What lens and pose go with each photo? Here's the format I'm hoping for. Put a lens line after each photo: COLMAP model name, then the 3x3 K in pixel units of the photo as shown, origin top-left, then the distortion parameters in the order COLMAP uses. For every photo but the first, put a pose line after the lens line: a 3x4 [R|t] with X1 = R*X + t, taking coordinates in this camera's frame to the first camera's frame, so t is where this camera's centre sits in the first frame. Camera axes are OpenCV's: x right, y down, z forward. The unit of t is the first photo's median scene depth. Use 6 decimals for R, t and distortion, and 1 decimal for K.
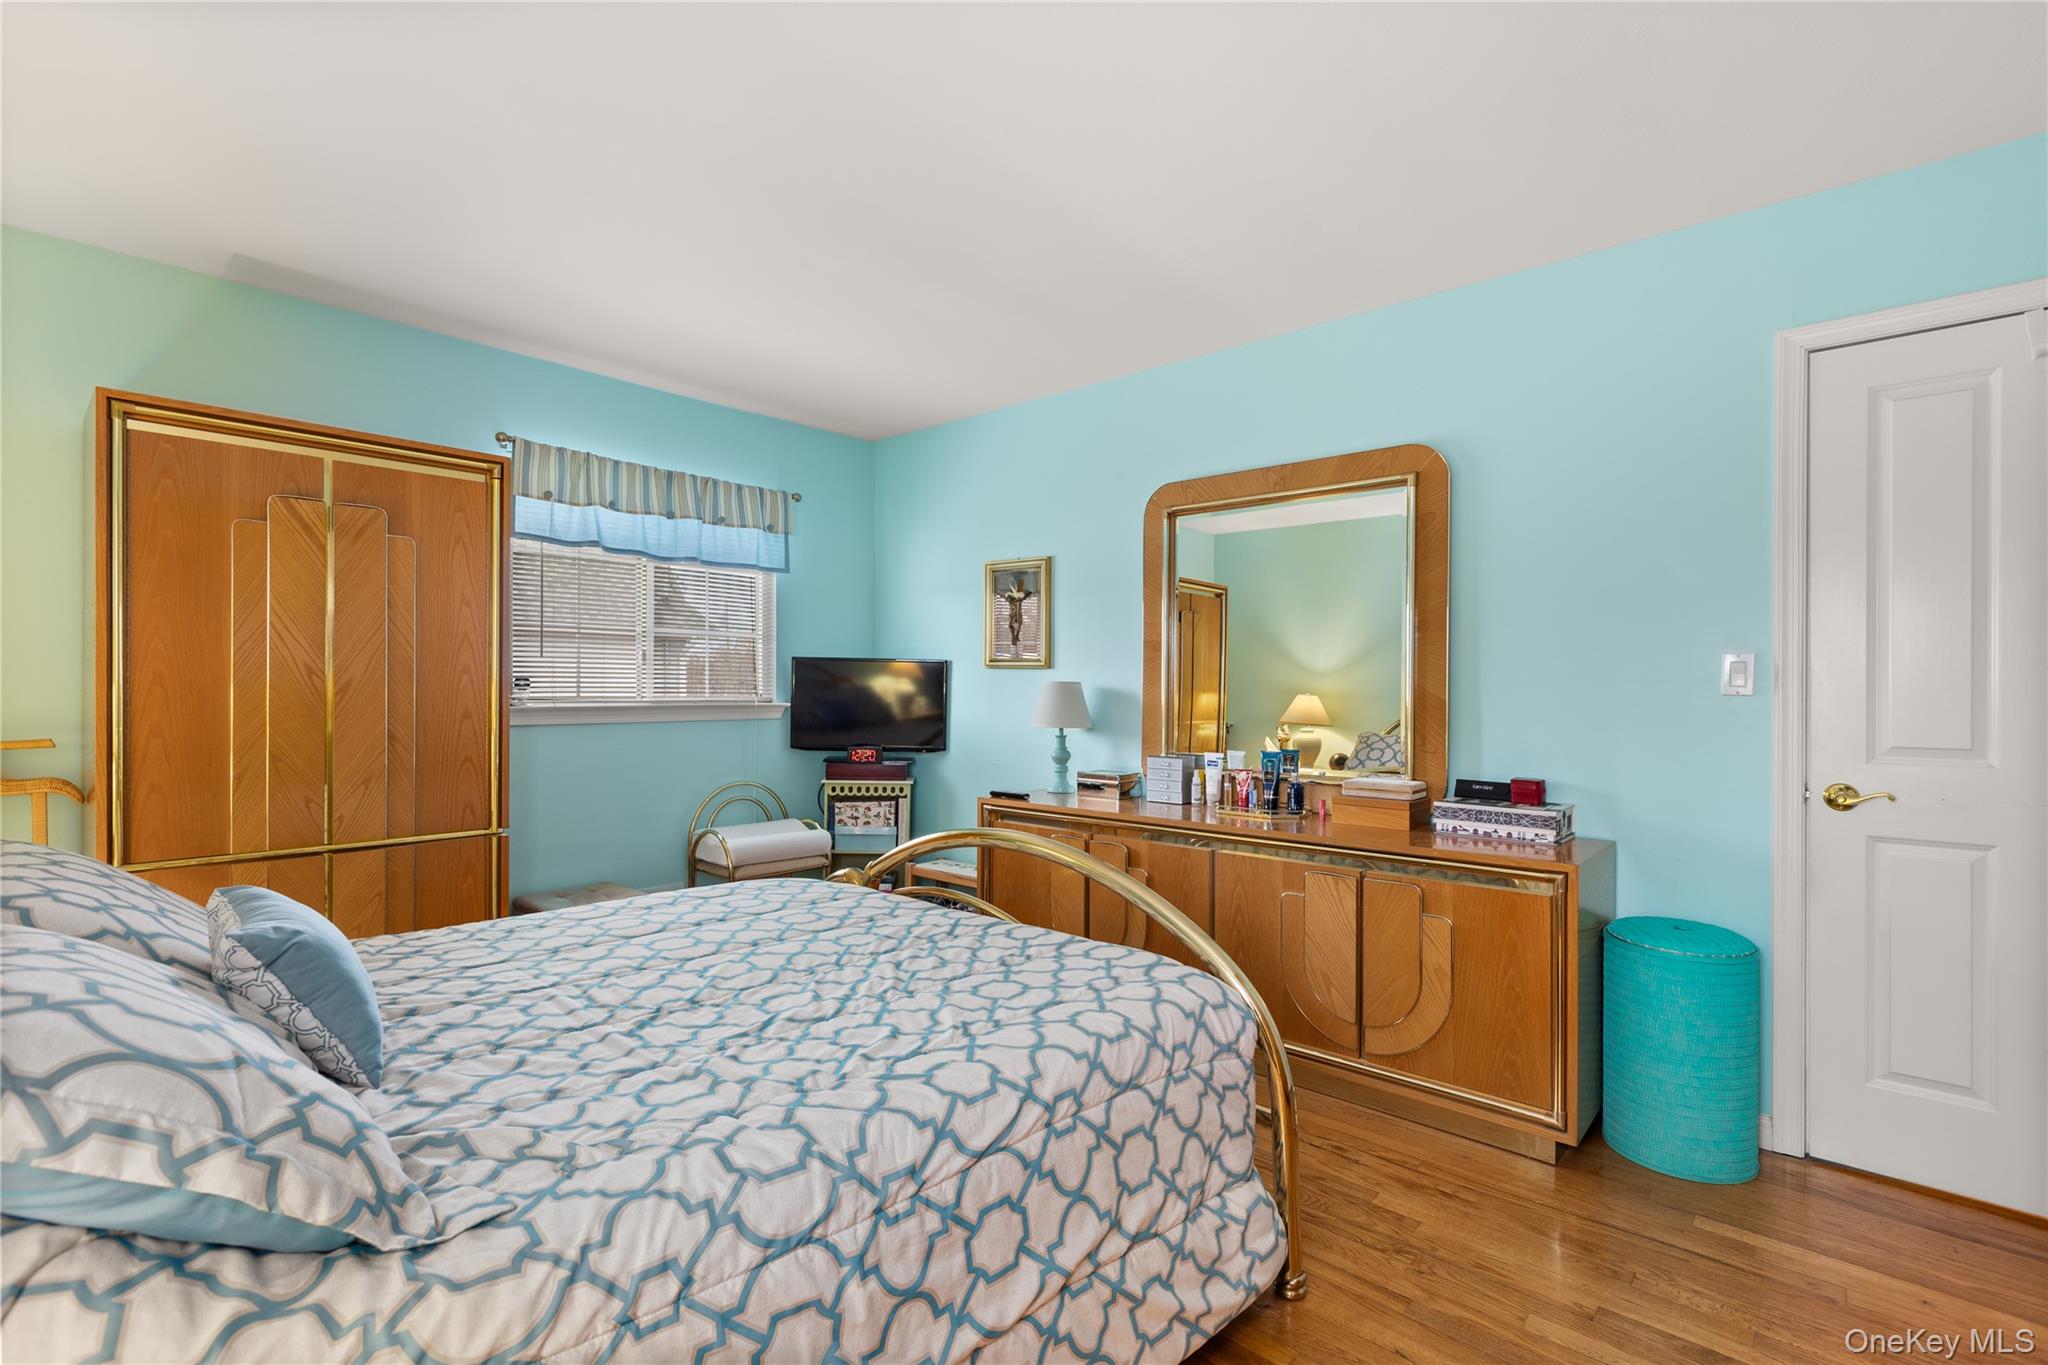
lens RADIAL K [[947.7, 0, 1016.5], [0, 947.7, 682.7], [0, 0, 1]] dist [0.004705, 0.000824]
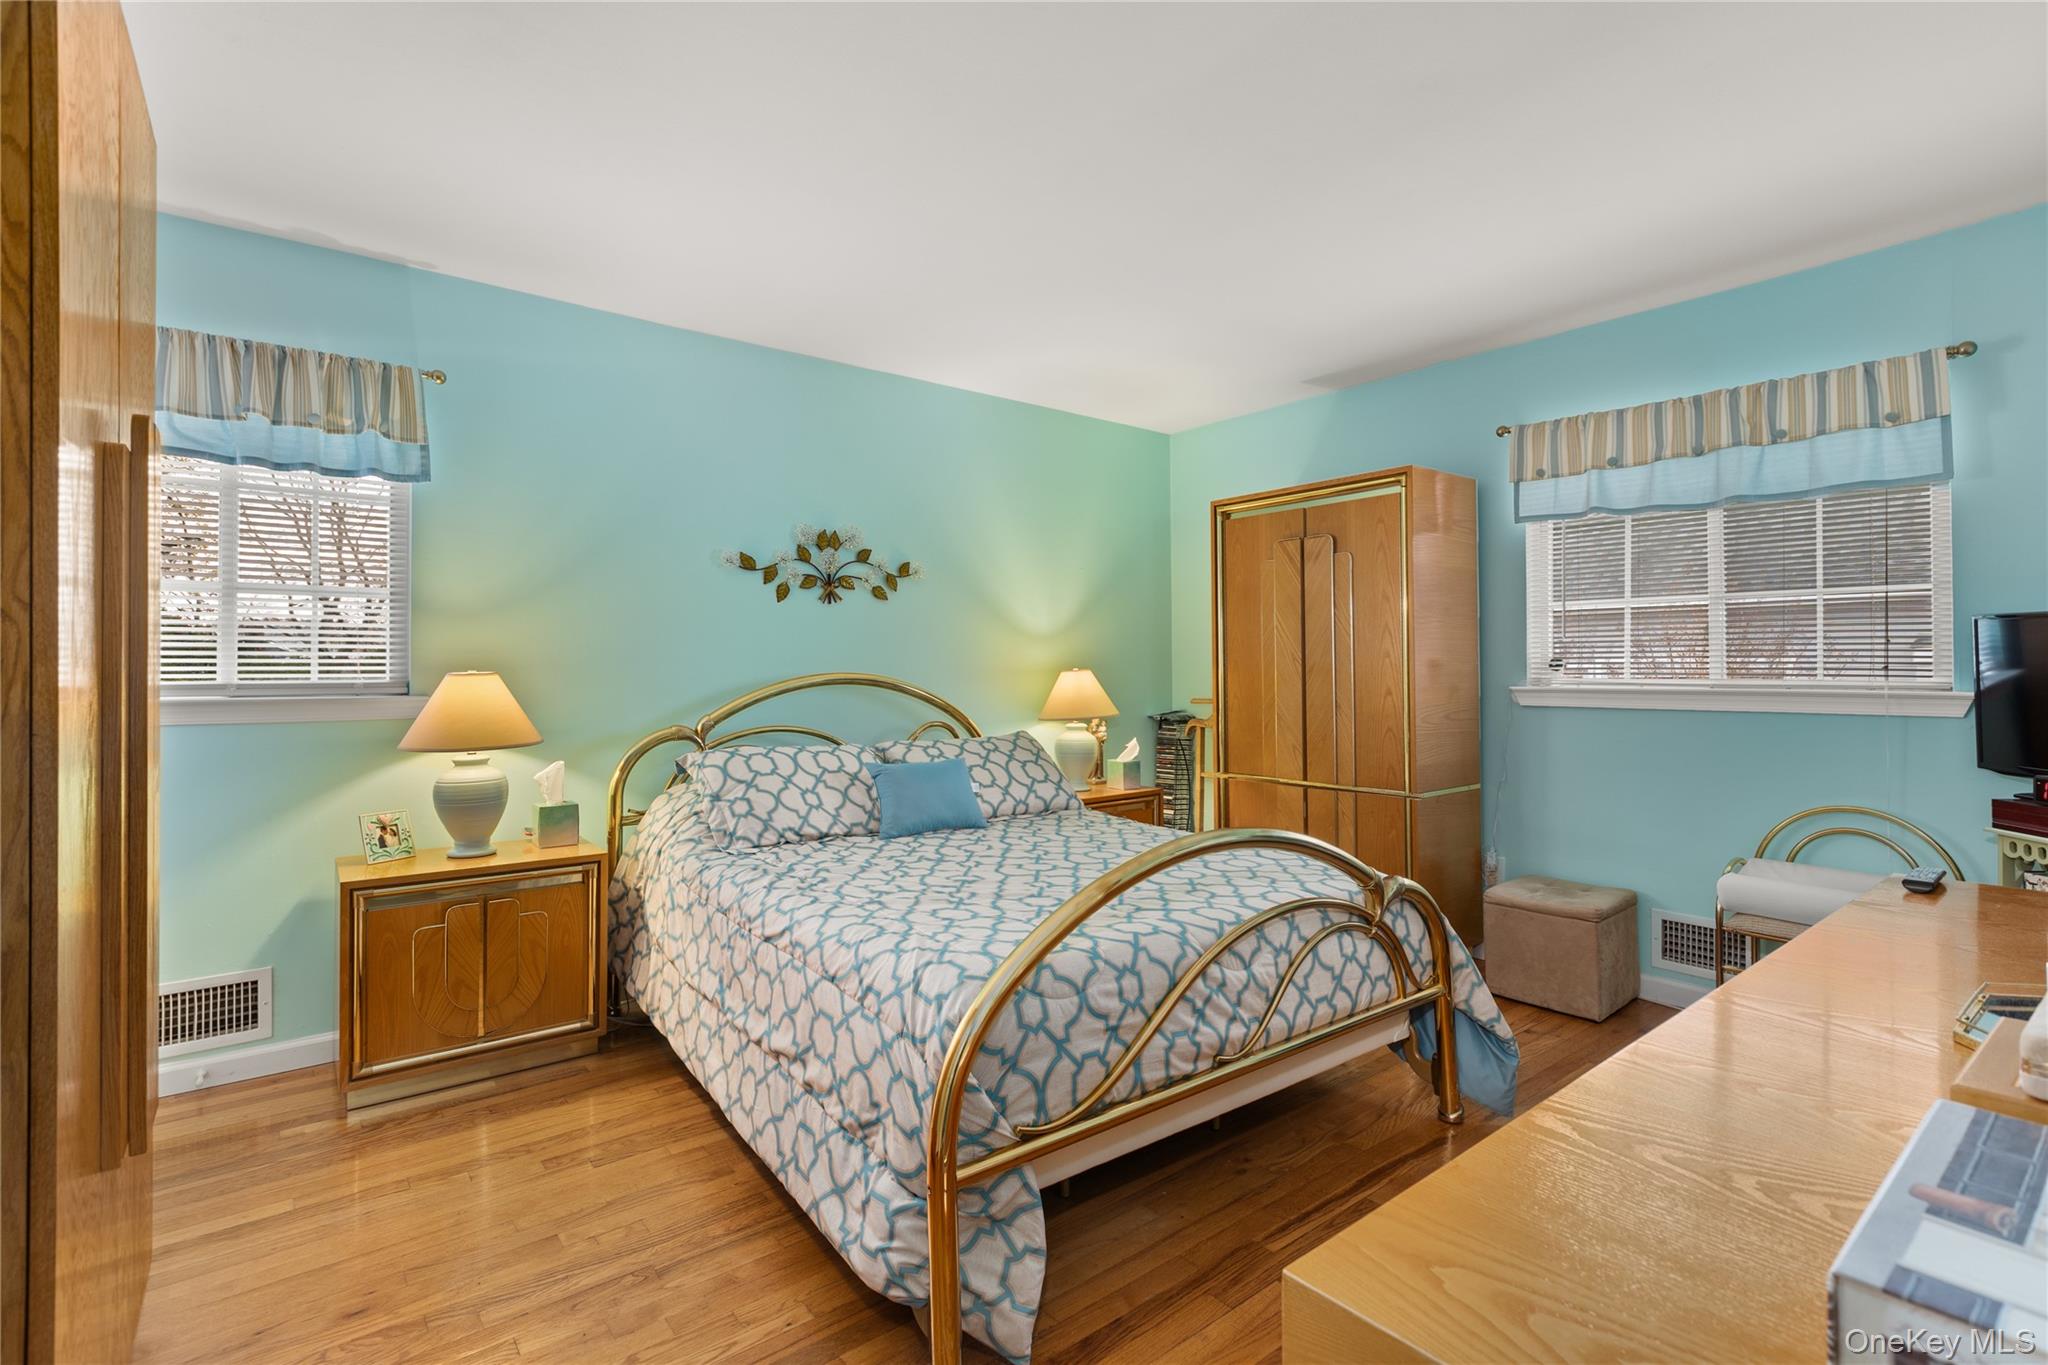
lens RADIAL K [[947.7, 0, 1018.9], [0, 947.7, 676.4], [0, 0, 1]] dist [0.004705, 0.000824]
pose [[-0.162868, 0.002176, -0.986645, 0.660719], [0.005717, 0.999983, 0.001262, 0.010008], [0.986631, -0.005435, -0.162878, 0.724598]]
